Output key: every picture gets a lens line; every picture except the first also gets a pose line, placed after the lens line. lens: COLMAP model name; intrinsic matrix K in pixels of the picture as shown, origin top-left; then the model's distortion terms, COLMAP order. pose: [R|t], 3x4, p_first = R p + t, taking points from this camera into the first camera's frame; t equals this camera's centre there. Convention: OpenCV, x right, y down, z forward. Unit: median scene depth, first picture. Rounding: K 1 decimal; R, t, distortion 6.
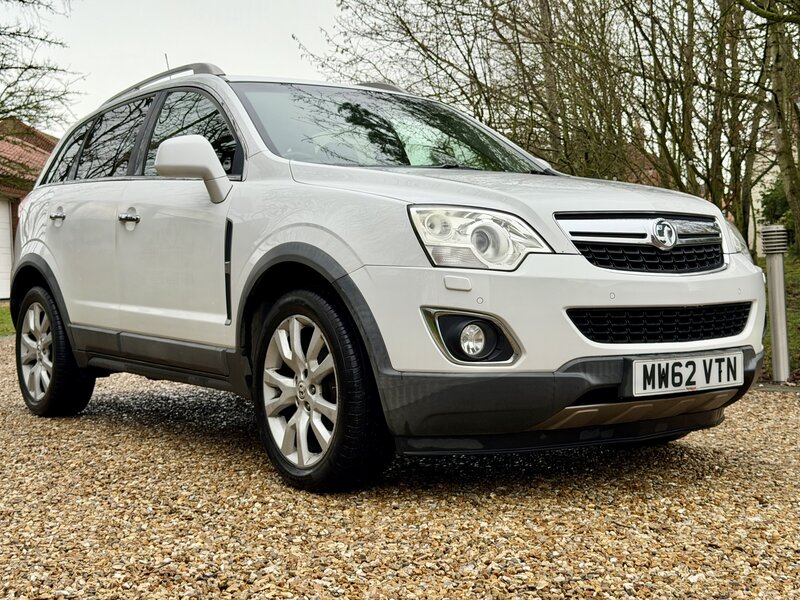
lens RADIAL K [[1115.2, 0, 400.0], [0, 1115.2, 300.0], [0, 0, 1]] dist [0.130217, -0.134475]
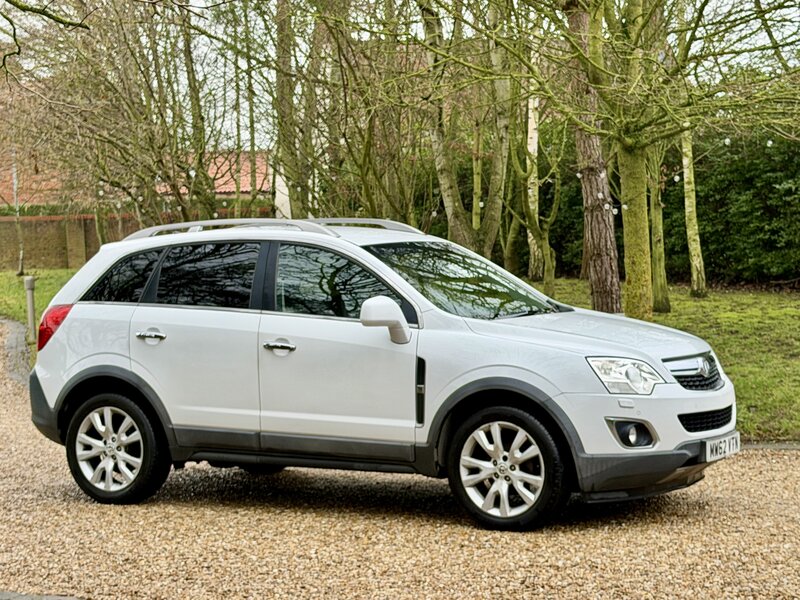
lens RADIAL K [[1881.4, 0, 400.0], [0, 1881.4, 300.0], [0, 0, 1]] dist [0.070080, 0.448381]
pose [[0.911592, -0.021060, 0.410557, -1.416270], [0.018773, 0.999778, 0.009602, -0.202812], [-0.410668, -0.001046, 0.911784, -1.491548]]
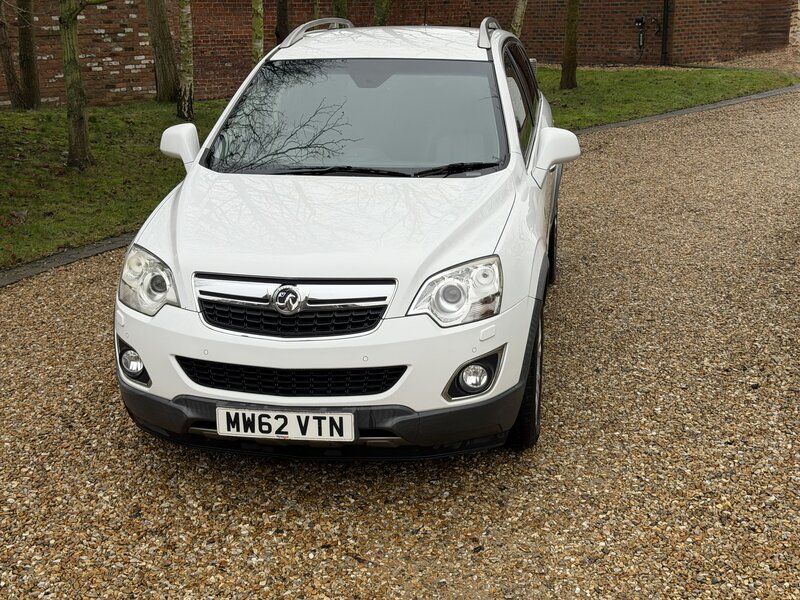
lens RADIAL K [[1115.2, 0, 400.0], [0, 1115.2, 300.0], [0, 0, 1]] dist [0.130217, -0.134475]
pose [[0.714341, 0.199833, -0.670659, 1.091505], [-0.019391, 0.963646, 0.266479, -0.368014], [0.699529, -0.177352, 0.692247, 0.308063]]
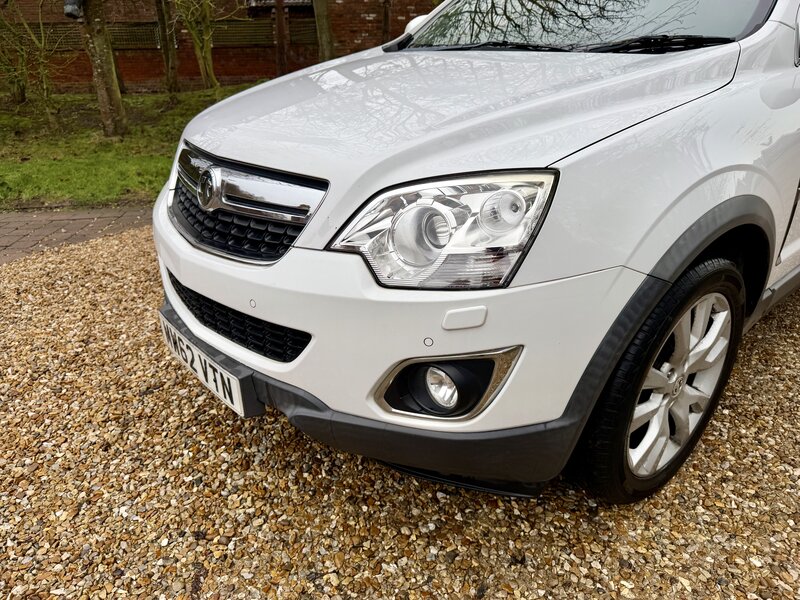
lens RADIAL K [[568.5, 0, 400.0], [0, 568.5, 300.0], [0, 0, 1]] dist [0.031230, -0.045330]
pose [[0.088492, 0.423716, -0.901462, 0.642291], [-0.012762, 0.905421, 0.424324, -0.160072], [0.995995, -0.026044, 0.085530, 1.118160]]
